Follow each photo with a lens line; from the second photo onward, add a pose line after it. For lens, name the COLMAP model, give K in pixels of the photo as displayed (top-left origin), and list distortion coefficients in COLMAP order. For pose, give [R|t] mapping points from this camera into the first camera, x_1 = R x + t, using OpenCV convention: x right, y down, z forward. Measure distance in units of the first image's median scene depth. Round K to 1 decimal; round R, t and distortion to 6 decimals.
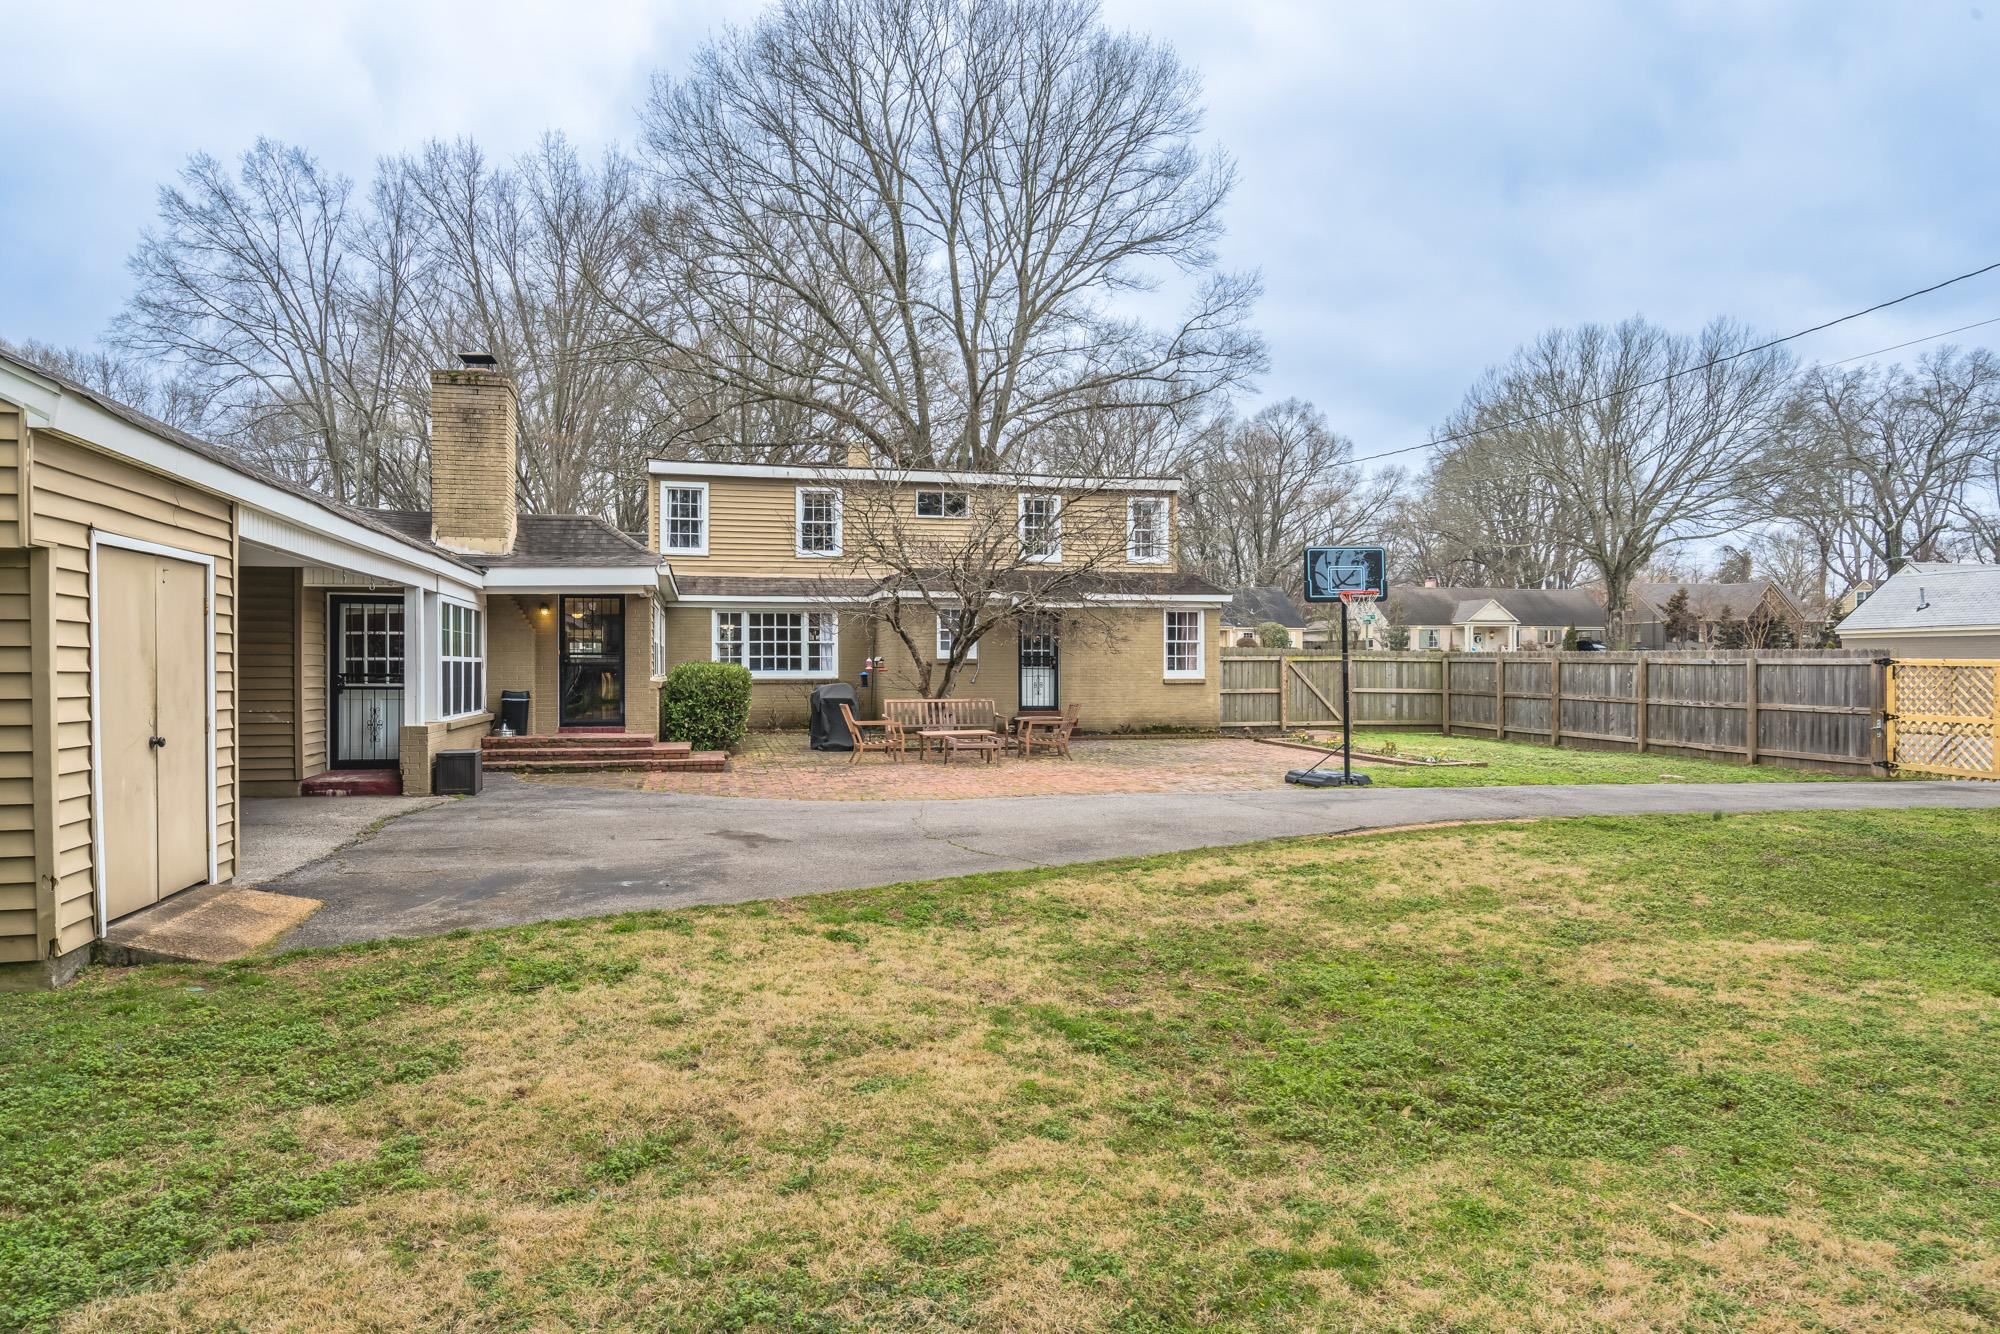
lens RADIAL K [[1278.4, 0, 997.2], [0, 1278.4, 668.6], [0, 0, 1]] dist [0.010125, -0.001184]
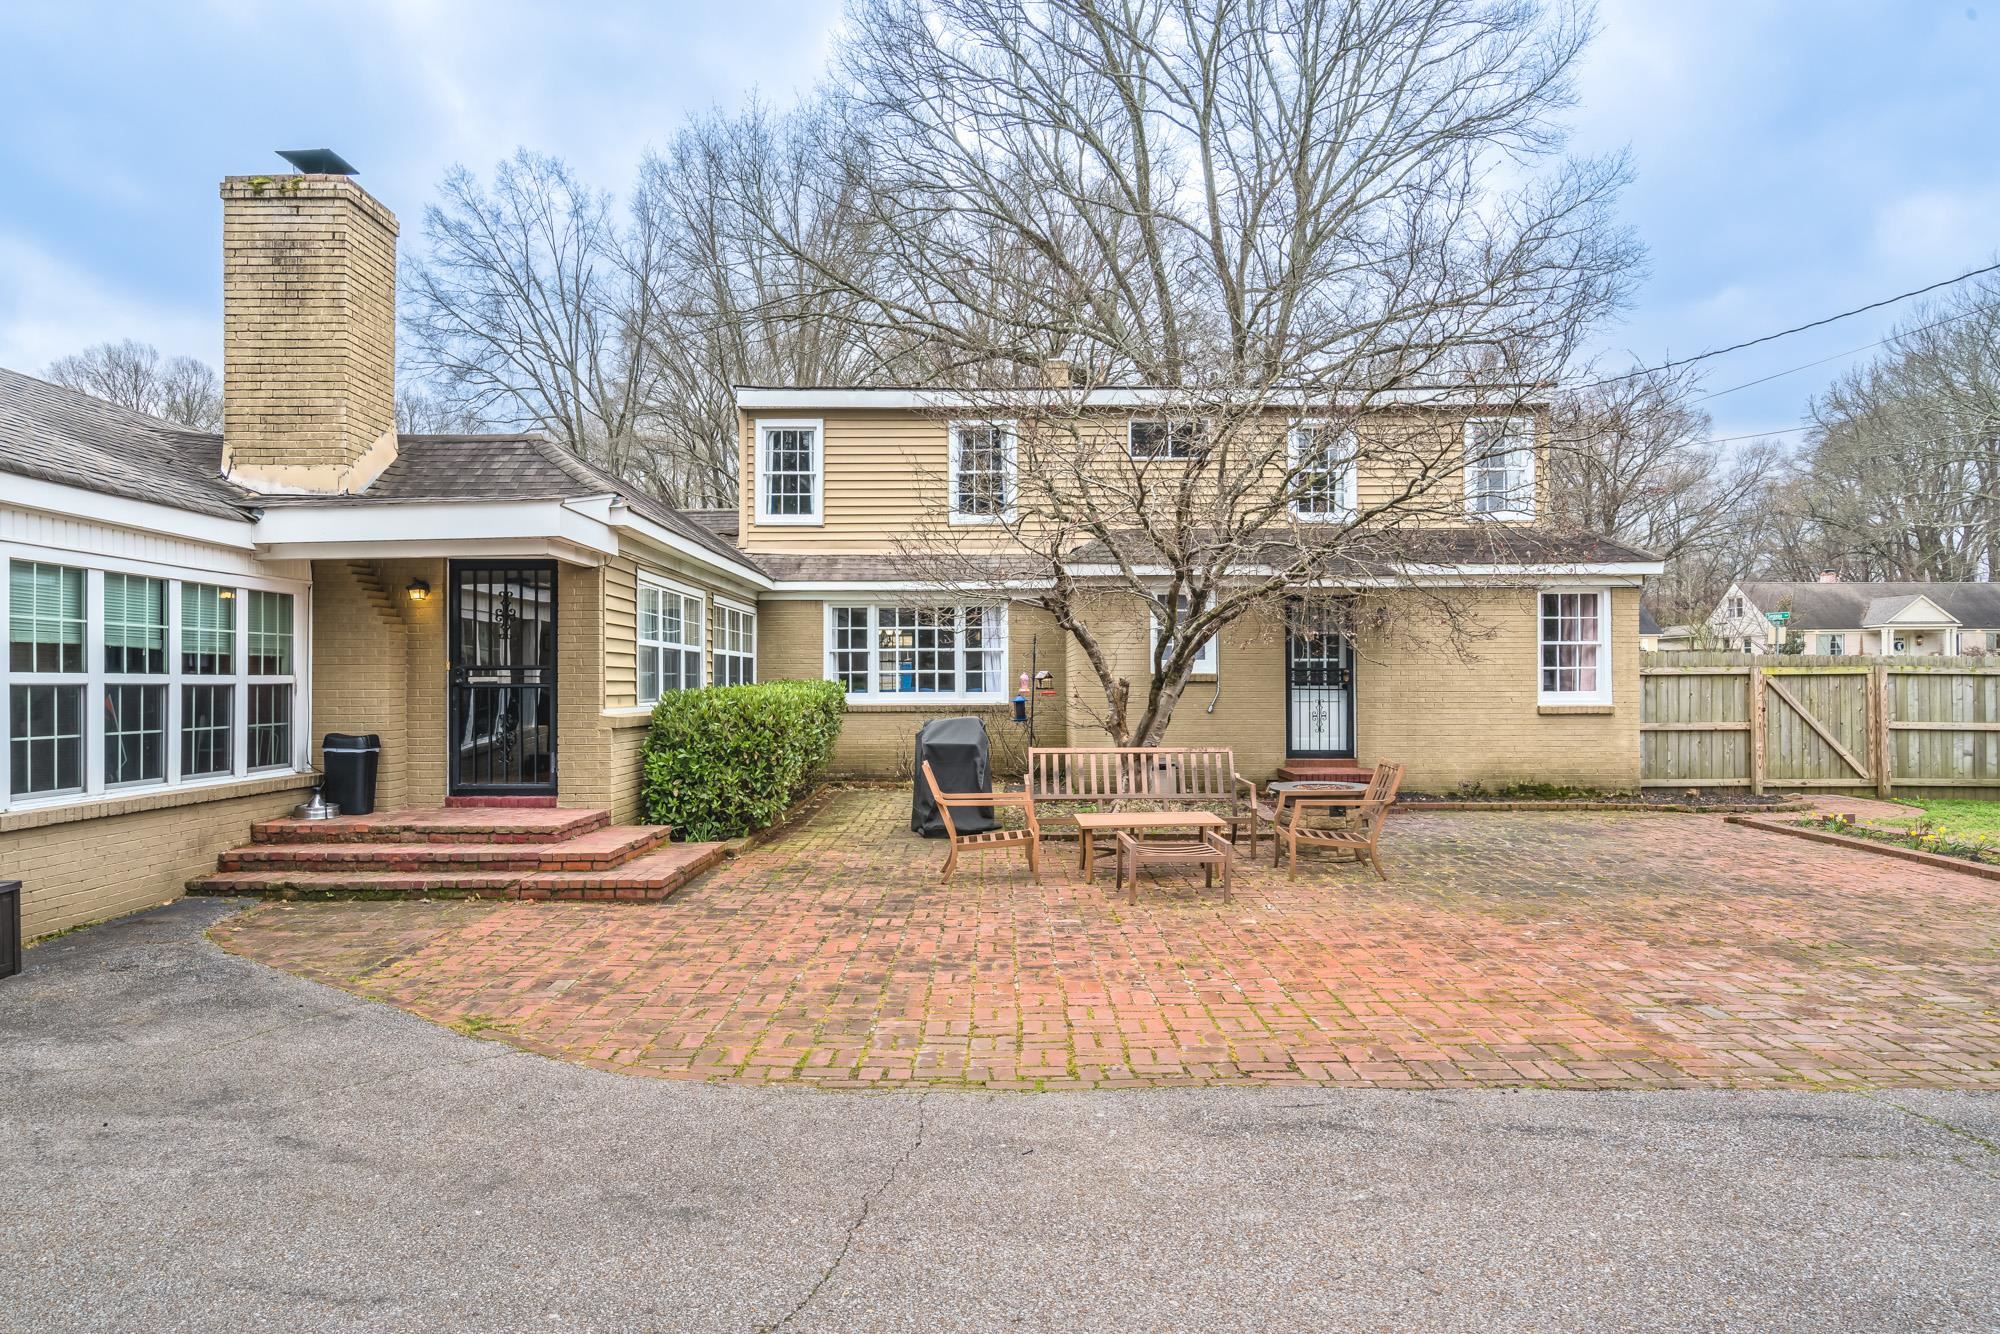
lens RADIAL K [[1278.4, 0, 998.0], [0, 1278.4, 658.1], [0, 0, 1]] dist [0.010125, -0.001184]
pose [[0.975538, -0.007069, -0.219717, 0.015904], [0.002788, 0.999800, -0.019791, -0.003069], [0.219813, 0.018694, 0.975363, 0.352765]]
